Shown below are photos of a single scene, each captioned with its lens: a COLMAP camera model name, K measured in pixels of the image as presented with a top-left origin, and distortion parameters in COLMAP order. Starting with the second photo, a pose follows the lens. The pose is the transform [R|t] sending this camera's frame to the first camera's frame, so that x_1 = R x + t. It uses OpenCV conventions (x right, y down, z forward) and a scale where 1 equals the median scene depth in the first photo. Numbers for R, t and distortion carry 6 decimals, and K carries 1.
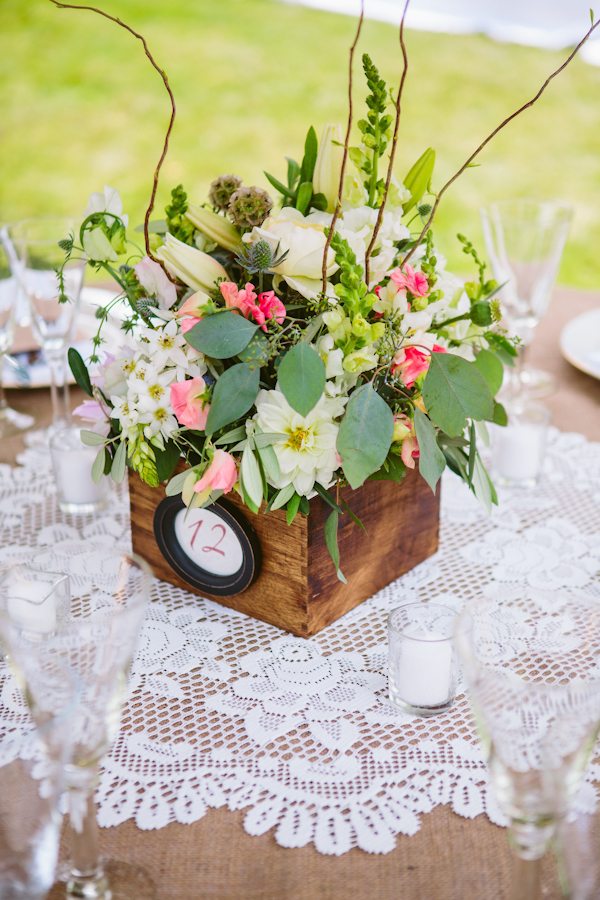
lens RADIAL K [[1550.9, 0, 301.1], [0, 1550.9, 449.5], [0, 0, 1]] dist [0.109838, 0.000000]
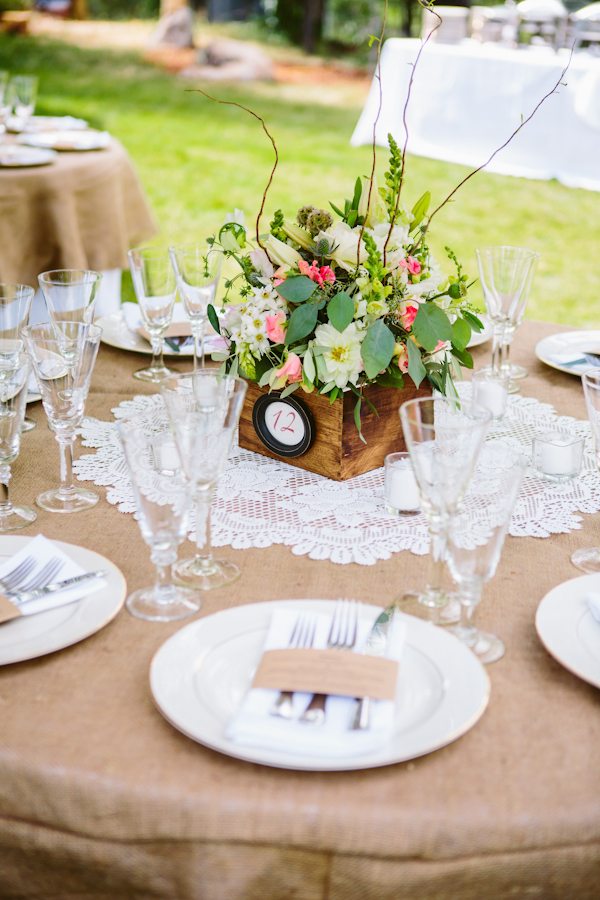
lens RADIAL K [[1410.4, 0, 300.0], [0, 1410.4, 450.1], [0, 0, 1]] dist [0.043718, 0.000000]
pose [[0.995939, 0.050715, -0.074392, 0.074123], [-0.056284, 0.995610, -0.074787, 0.211365], [0.070273, 0.078671, 0.994421, -0.519181]]
